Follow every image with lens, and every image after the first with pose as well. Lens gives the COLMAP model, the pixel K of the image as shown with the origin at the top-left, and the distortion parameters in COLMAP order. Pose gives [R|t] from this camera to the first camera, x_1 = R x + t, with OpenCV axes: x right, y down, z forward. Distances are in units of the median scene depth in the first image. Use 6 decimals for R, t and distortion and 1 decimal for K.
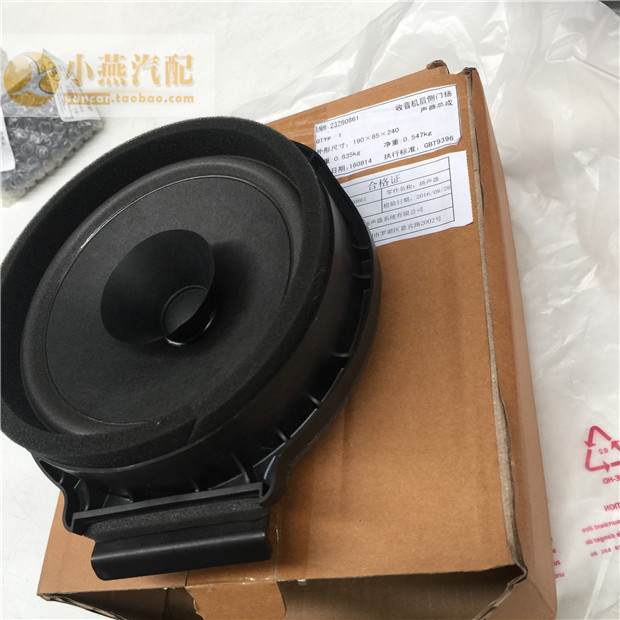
lens RADIAL K [[714.7, 0, 328.6], [0, 714.7, 319.4], [0, 0, 1]] dist [0.040965, 0.000000]
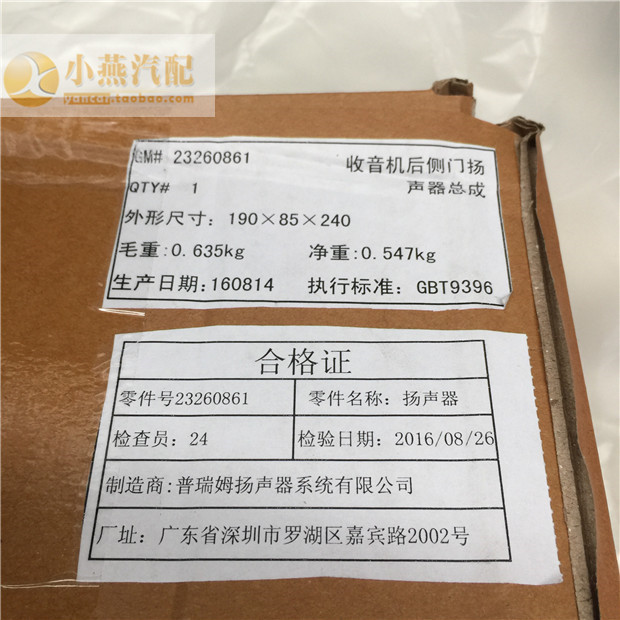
lens RADIAL K [[714.7, 0, 307.7], [0, 714.7, 311.7], [0, 0, 1]] dist [0.040965, 0.000000]
pose [[0.925011, 0.186308, 0.331126, -0.049022], [-0.193503, 0.981033, -0.011423, -0.218054], [-0.326973, -0.053508, 0.943518, 0.666763]]
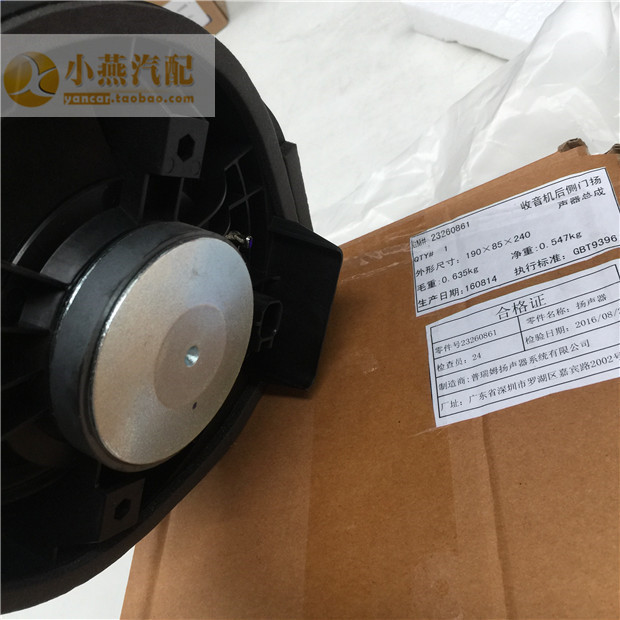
lens RADIAL K [[714.7, 0, 307.0], [0, 714.7, 313.4], [0, 0, 1]] dist [0.040965, 0.000000]
pose [[0.989407, -0.078842, -0.121888, -0.046237], [0.057424, 0.983736, -0.170194, -0.078593], [0.133324, 0.161392, 0.977843, 0.286054]]
